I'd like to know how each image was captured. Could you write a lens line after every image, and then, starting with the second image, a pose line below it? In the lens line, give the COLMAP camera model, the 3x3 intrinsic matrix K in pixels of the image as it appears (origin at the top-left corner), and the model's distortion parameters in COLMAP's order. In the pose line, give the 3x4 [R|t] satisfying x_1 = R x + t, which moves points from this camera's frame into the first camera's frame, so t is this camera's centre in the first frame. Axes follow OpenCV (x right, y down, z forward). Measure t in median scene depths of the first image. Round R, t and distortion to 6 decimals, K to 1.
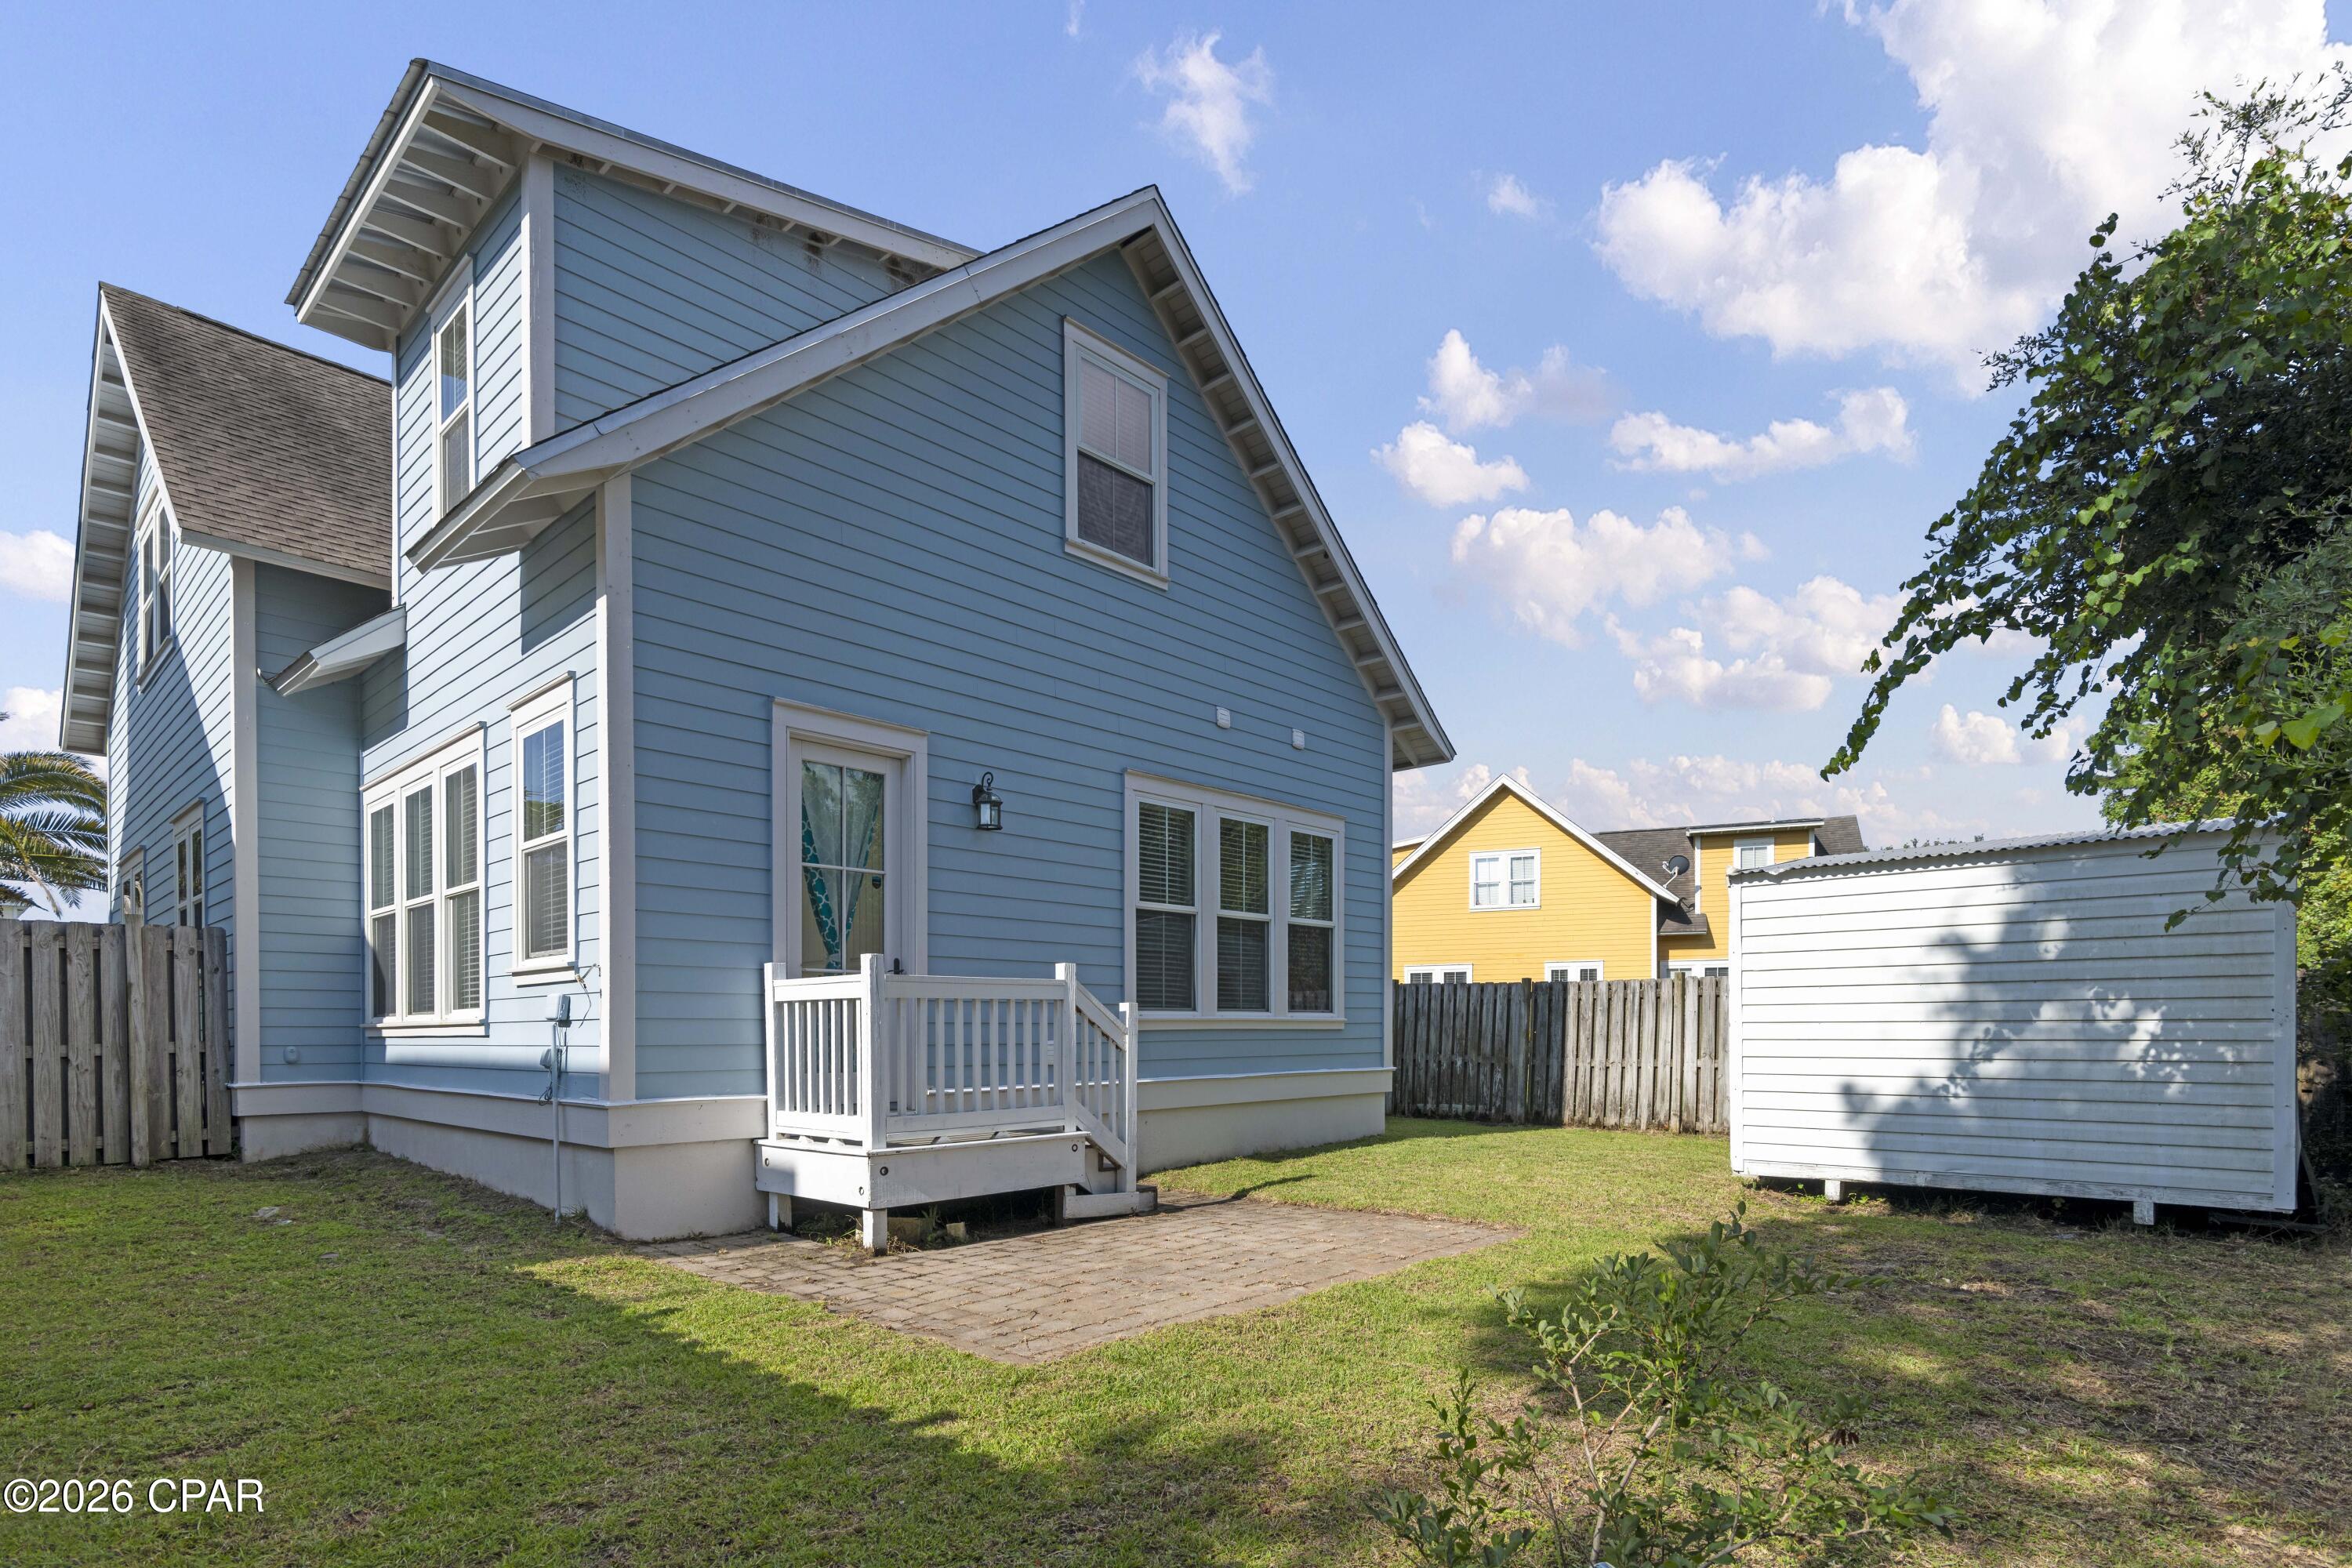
lens RADIAL K [[1162.2, 0, 1184.0], [0, 1162.2, 808.7], [0, 0, 1]] dist [0.003862, -0.000299]
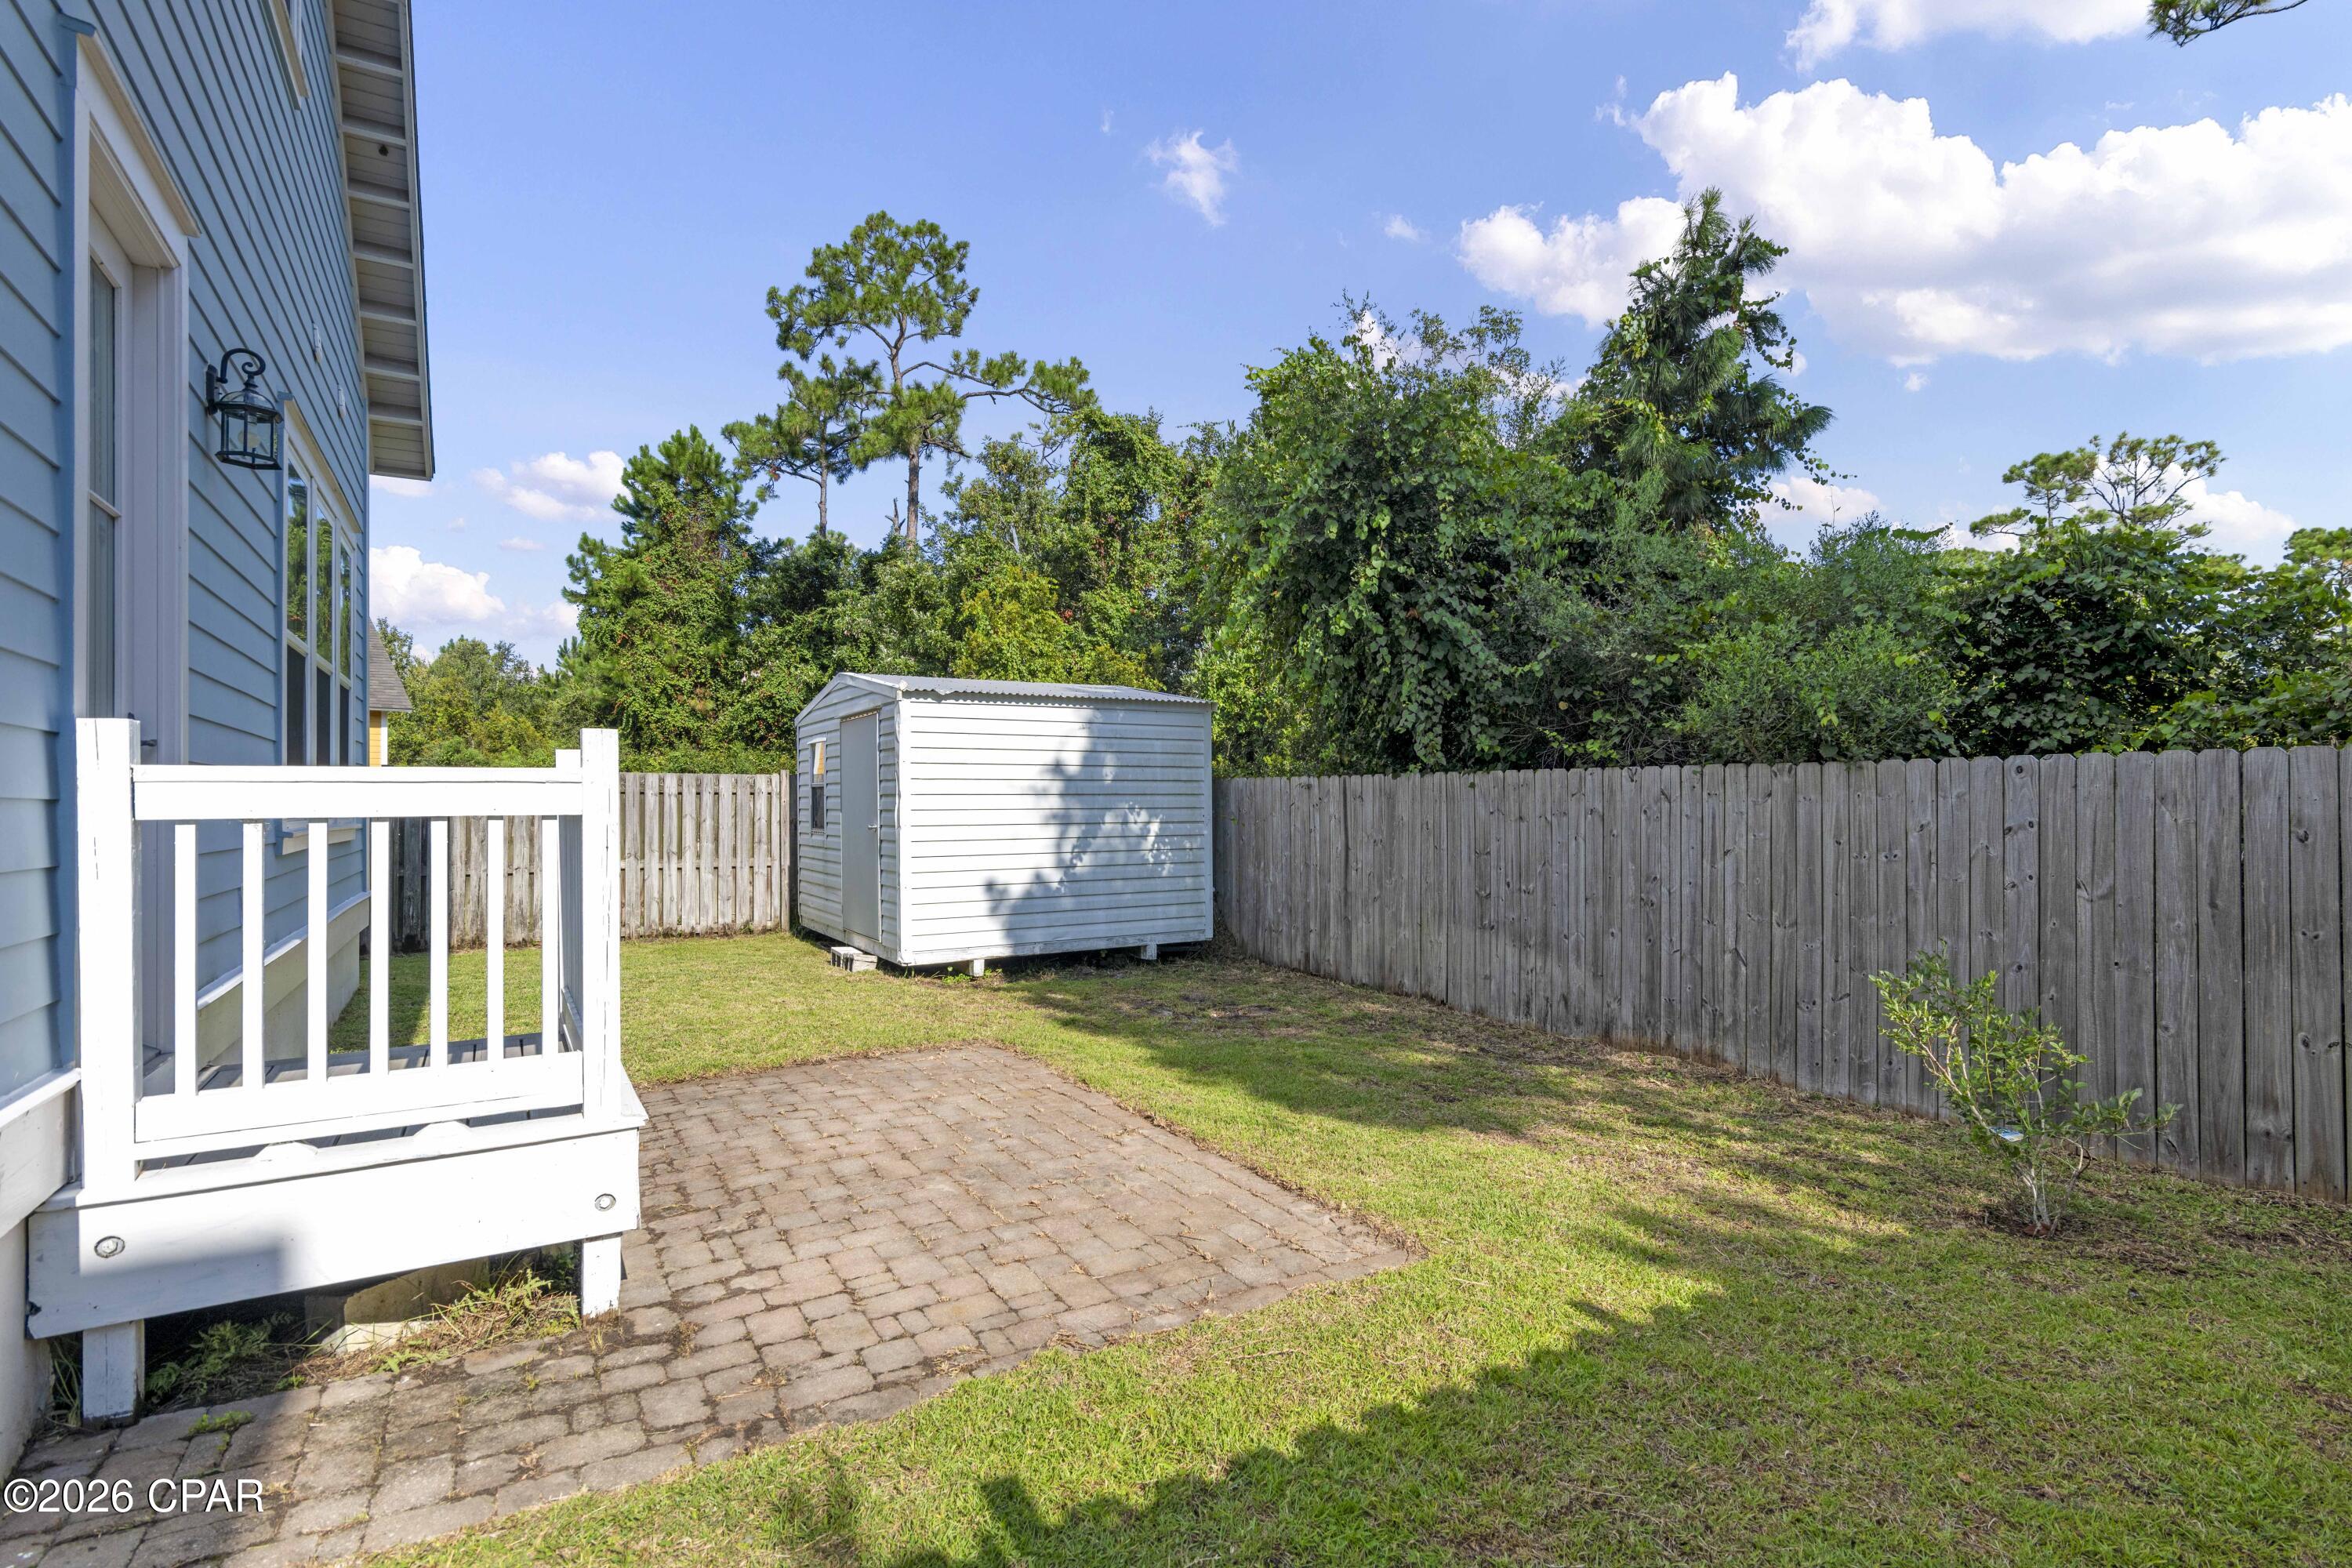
lens RADIAL K [[1162.2, 0, 1184.0], [0, 1162.2, 808.7], [0, 0, 1]] dist [0.003862, -0.000299]
pose [[0.305869, -0.000279, 0.952074, -0.552022], [-0.167606, 0.984367, 0.054134, 0.078784], [-0.937205, -0.176131, 0.301041, 0.533009]]
